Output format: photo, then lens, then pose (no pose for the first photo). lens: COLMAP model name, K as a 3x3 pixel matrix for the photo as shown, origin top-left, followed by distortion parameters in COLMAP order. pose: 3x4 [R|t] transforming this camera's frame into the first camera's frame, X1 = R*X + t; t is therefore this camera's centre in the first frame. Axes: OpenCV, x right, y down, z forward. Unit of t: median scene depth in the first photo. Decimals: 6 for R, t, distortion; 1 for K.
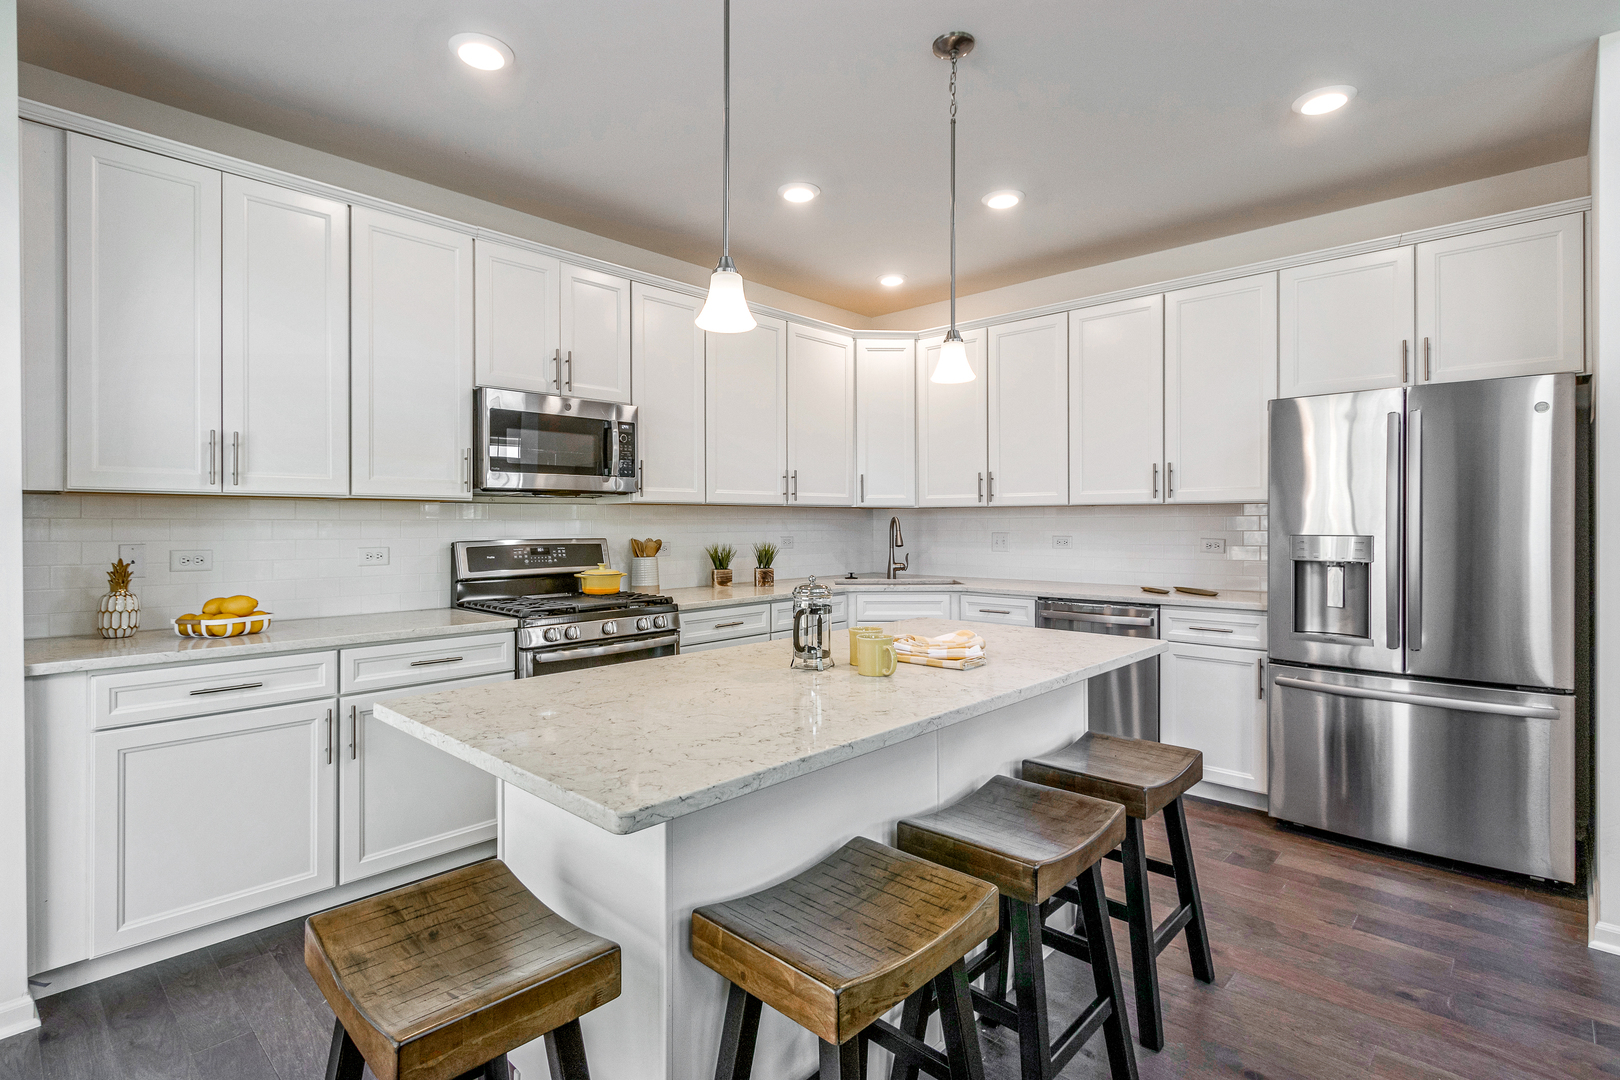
lens RADIAL K [[793.9, 0, 808.2], [0, 793.9, 526.1], [0, 0, 1]] dist [0.006389, -0.001402]
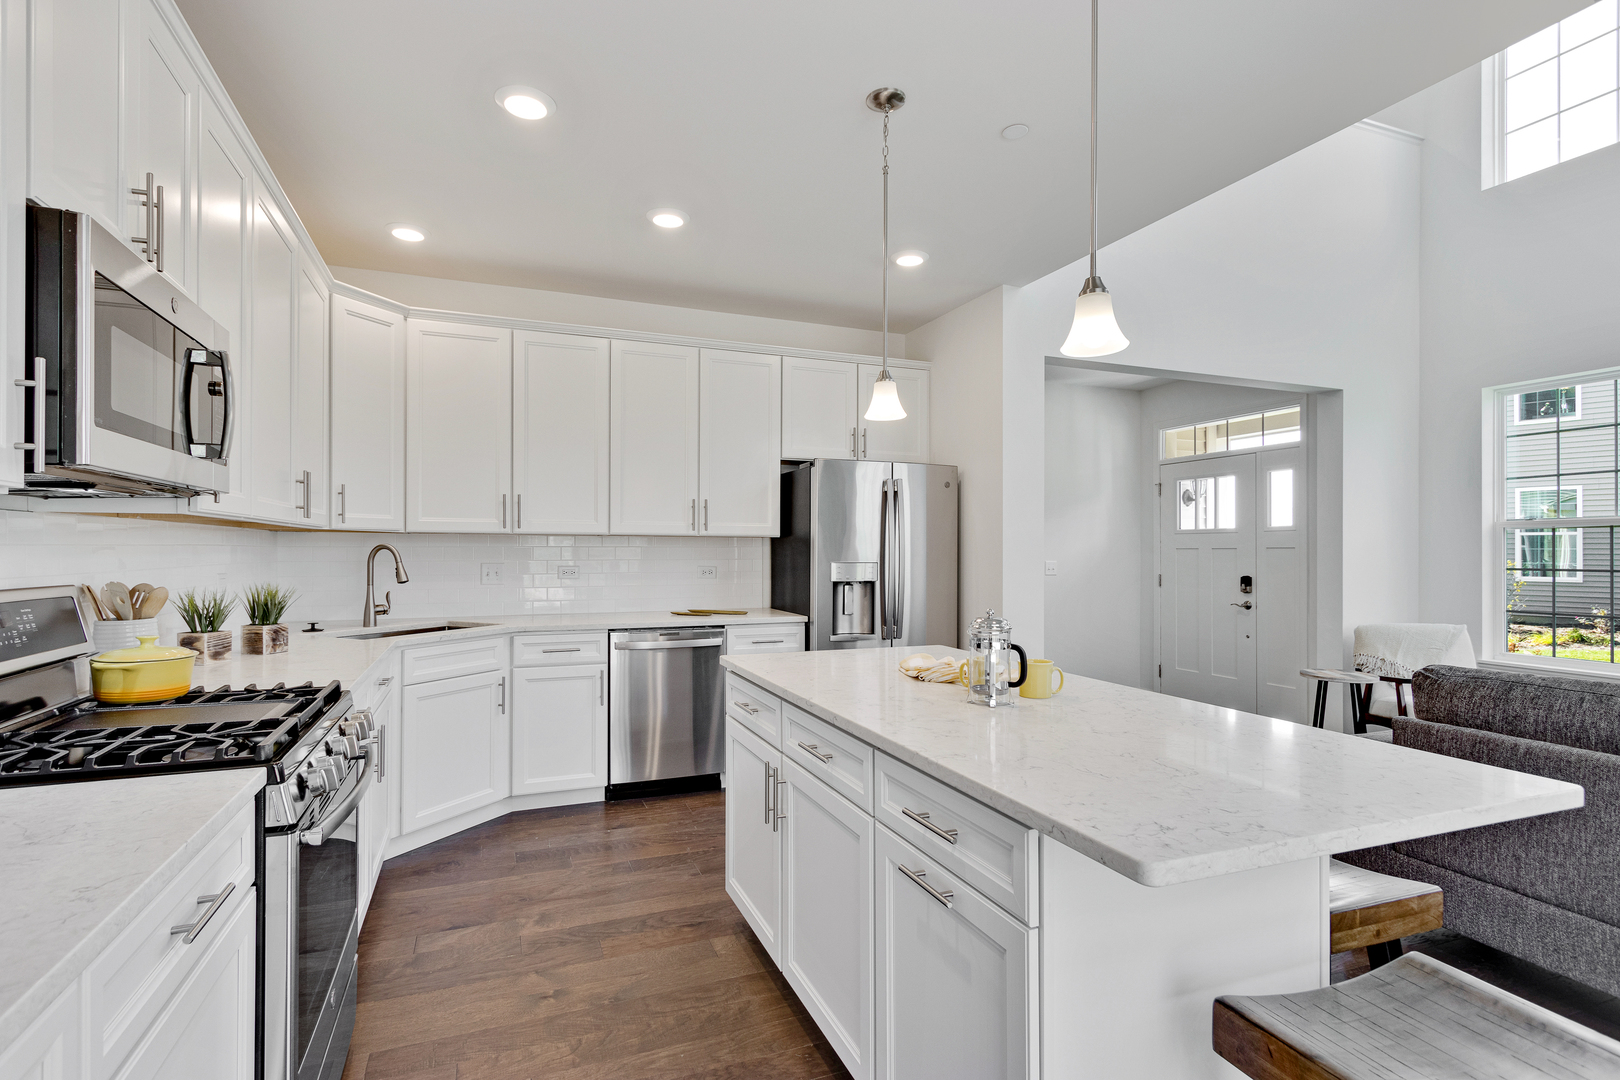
lens RADIAL K [[767.0, 0, 810.0], [0, 767.0, 540.0], [0, 0, 1]] dist [0.000859, -0.000232]
pose [[0.418938, 0.017588, 0.907844, -0.456035], [0.001729, 0.999795, -0.020168, 0.000248], [-0.908013, 0.010019, 0.418822, 0.393568]]
